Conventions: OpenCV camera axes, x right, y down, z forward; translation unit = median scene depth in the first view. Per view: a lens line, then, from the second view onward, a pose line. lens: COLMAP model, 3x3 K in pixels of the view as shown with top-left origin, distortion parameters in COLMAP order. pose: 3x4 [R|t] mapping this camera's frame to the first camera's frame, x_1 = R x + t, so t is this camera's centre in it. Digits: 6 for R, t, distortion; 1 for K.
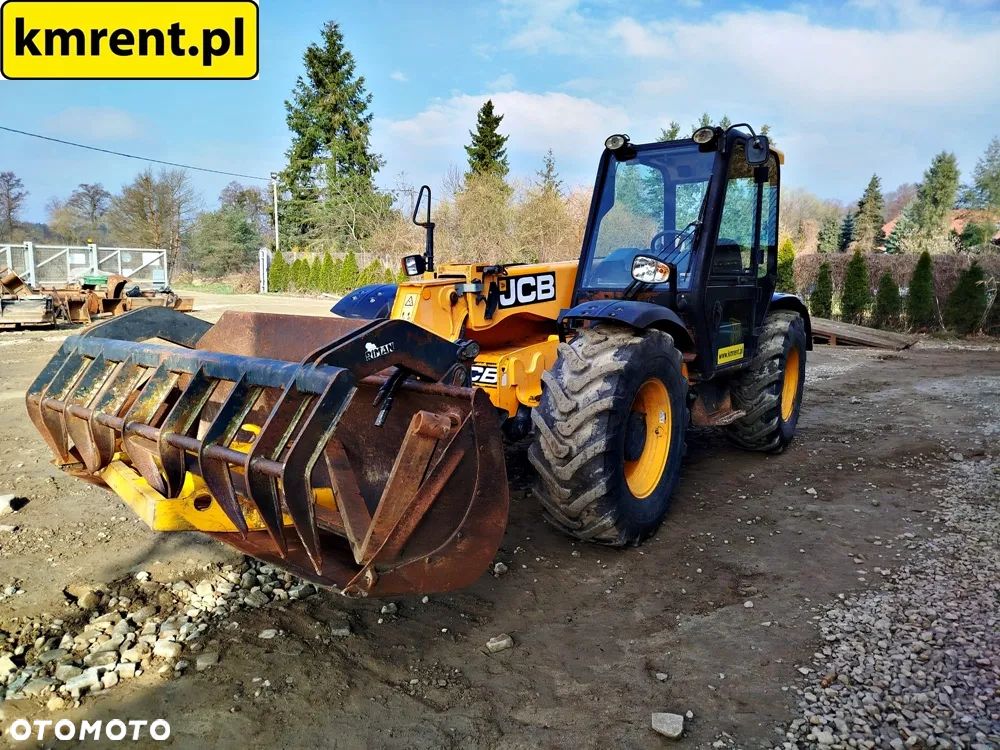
lens RADIAL K [[692.4, 0, 503.4], [0, 692.4, 375.6], [0, 0, 1]] dist [0.052831, -0.058140]
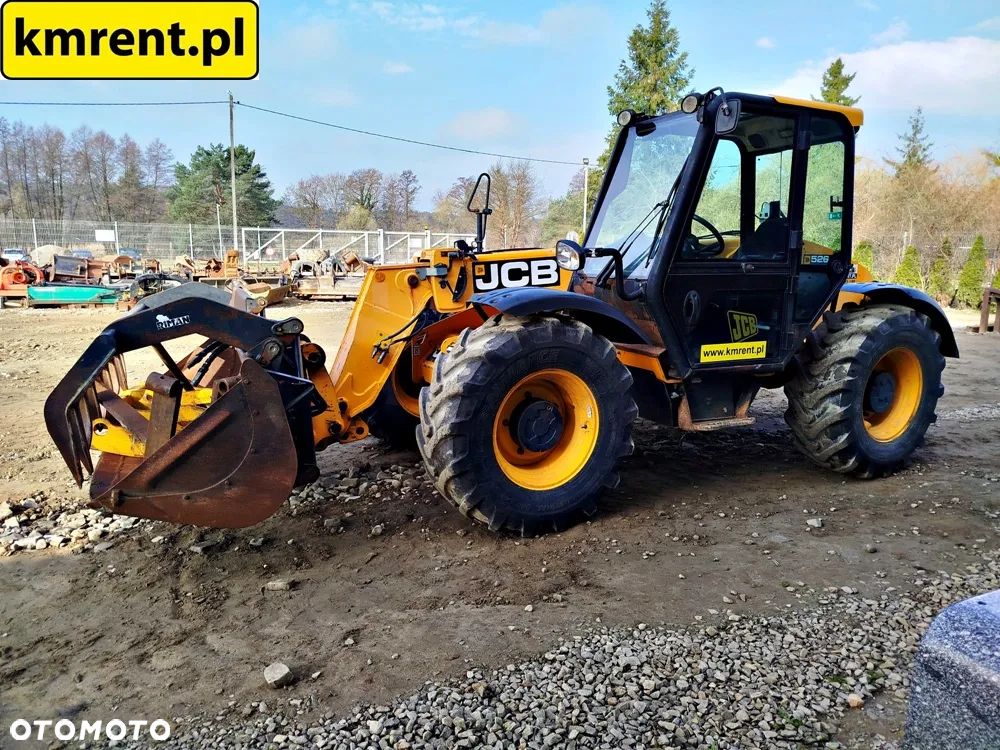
lens RADIAL K [[692.4, 0, 500.7], [0, 692.4, 377.5], [0, 0, 1]] dist [0.052831, -0.058140]
pose [[0.884623, 0.084407, -0.458604, 0.403520], [-0.070975, 0.996395, 0.046481, -0.016220], [0.460874, -0.008569, 0.887424, 0.076544]]
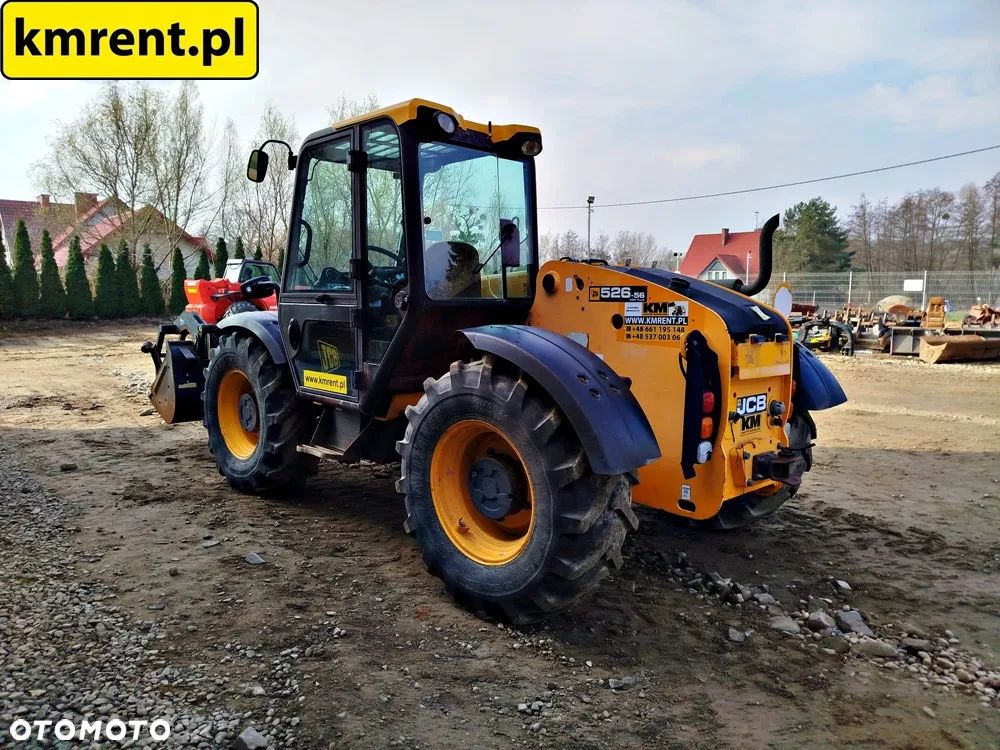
lens RADIAL K [[692.4, 0, 499.1], [0, 692.4, 372.0], [0, 0, 1]] dist [0.052831, -0.058140]
pose [[-0.171707, 0.098143, -0.980247, 0.981109], [-0.148763, 0.981032, 0.124280, -0.158315], [0.973851, 0.167165, -0.153850, 1.152312]]
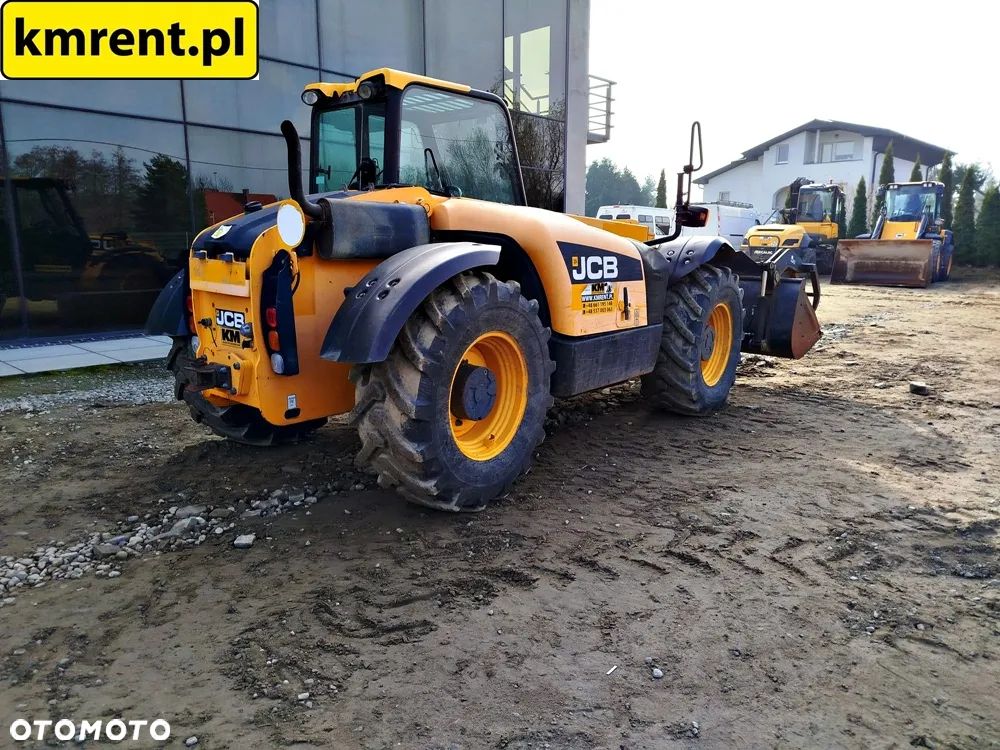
lens RADIAL K [[692.4, 0, 501.6], [0, 692.4, 373.4], [0, 0, 1]] dist [0.052831, -0.058140]
pose [[-0.997999, -0.027222, 0.057062, 0.070727], [-0.006866, 0.943886, 0.330201, -0.255774], [-0.062848, 0.329148, -0.942184, 1.883470]]
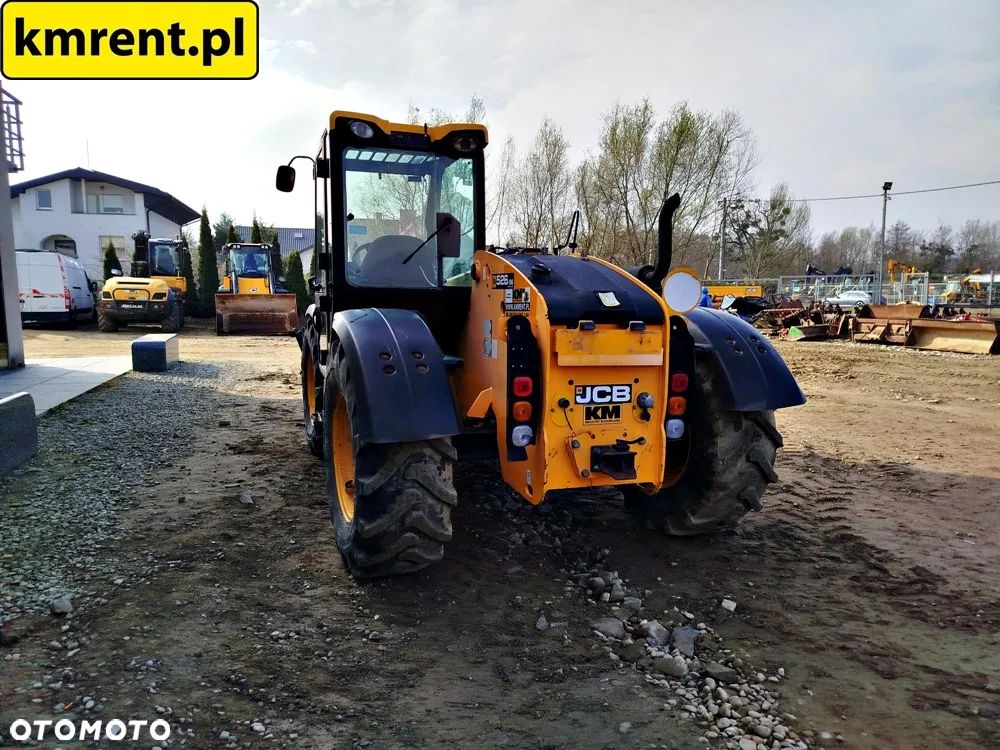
lens RADIAL K [[692.4, 0, 500.7], [0, 692.4, 371.5], [0, 0, 1]] dist [0.052831, -0.058140]
pose [[-0.560411, 0.077119, -0.824616, 0.878888], [-0.131297, 0.974792, 0.180393, -0.199717], [0.817741, 0.209363, -0.536159, 1.511098]]
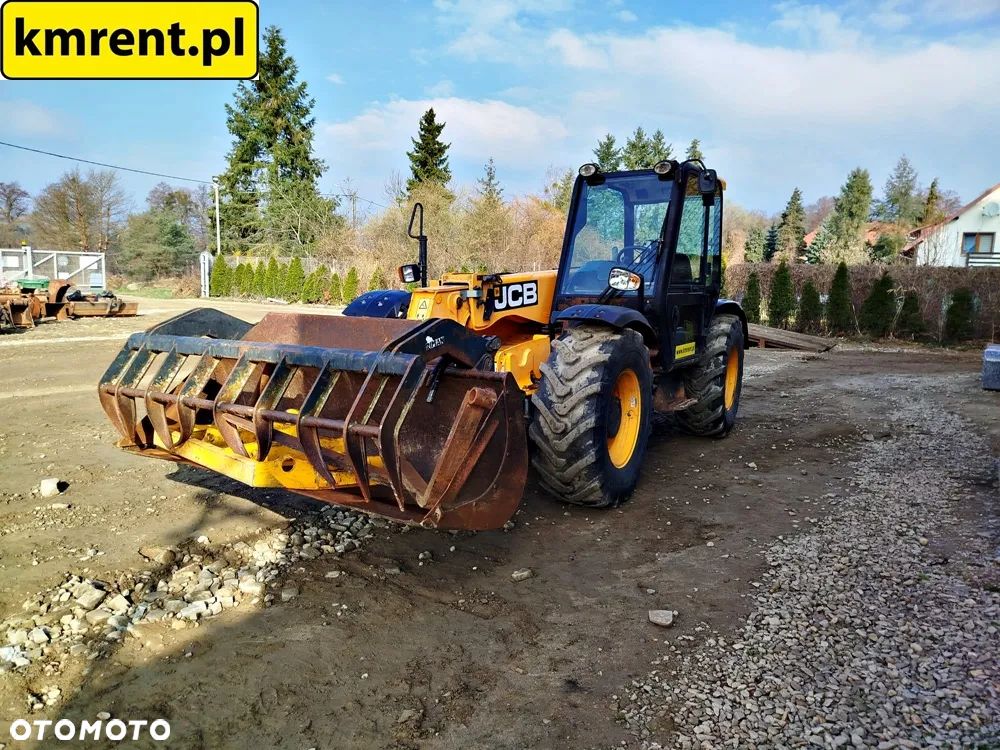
lens RADIAL K [[692.4, 0, 502.4], [0, 692.4, 374.8], [0, 0, 1]] dist [0.052831, -0.058140]
pose [[0.996158, -0.005507, 0.087402, -0.074145], [0.006328, 0.999938, -0.009115, 0.016167], [-0.087347, 0.009633, 0.996131, -0.127495]]
